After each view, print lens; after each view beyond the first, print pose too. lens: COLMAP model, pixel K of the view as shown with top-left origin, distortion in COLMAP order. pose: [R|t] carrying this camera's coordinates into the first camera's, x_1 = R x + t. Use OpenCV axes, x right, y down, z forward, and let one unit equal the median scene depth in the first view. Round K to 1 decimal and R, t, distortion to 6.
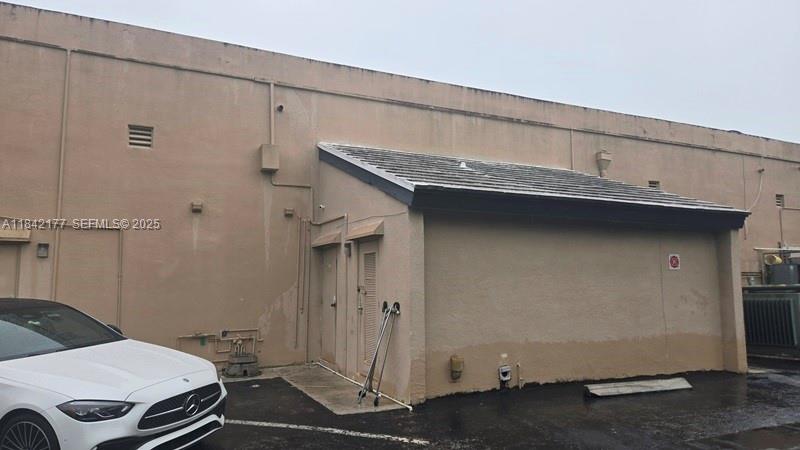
lens RADIAL K [[531.3, 0, 400.0], [0, 531.3, 225.0], [0, 0, 1]] dist [0.005401, 0.002070]
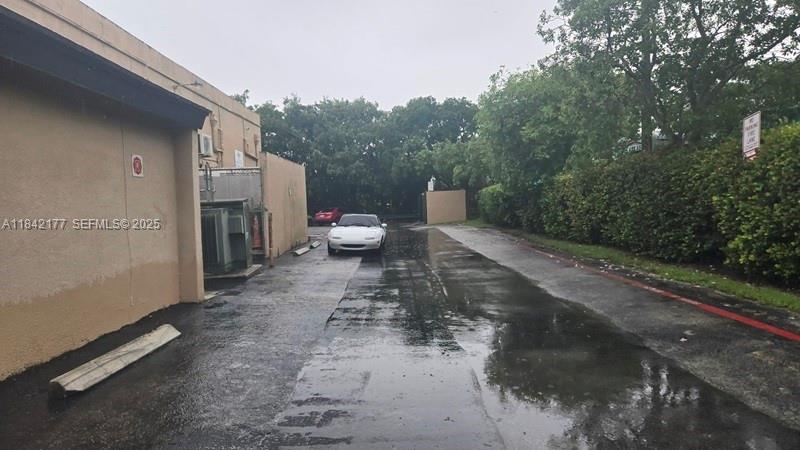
lens RADIAL K [[531.3, 0, 400.0], [0, 531.3, 225.0], [0, 0, 1]] dist [0.005401, 0.002070]
pose [[0.403796, -0.055499, 0.913164, 0.005769], [-0.071124, 0.993233, 0.091816, 0.057473], [-0.912080, -0.102023, 0.397116, 0.390945]]
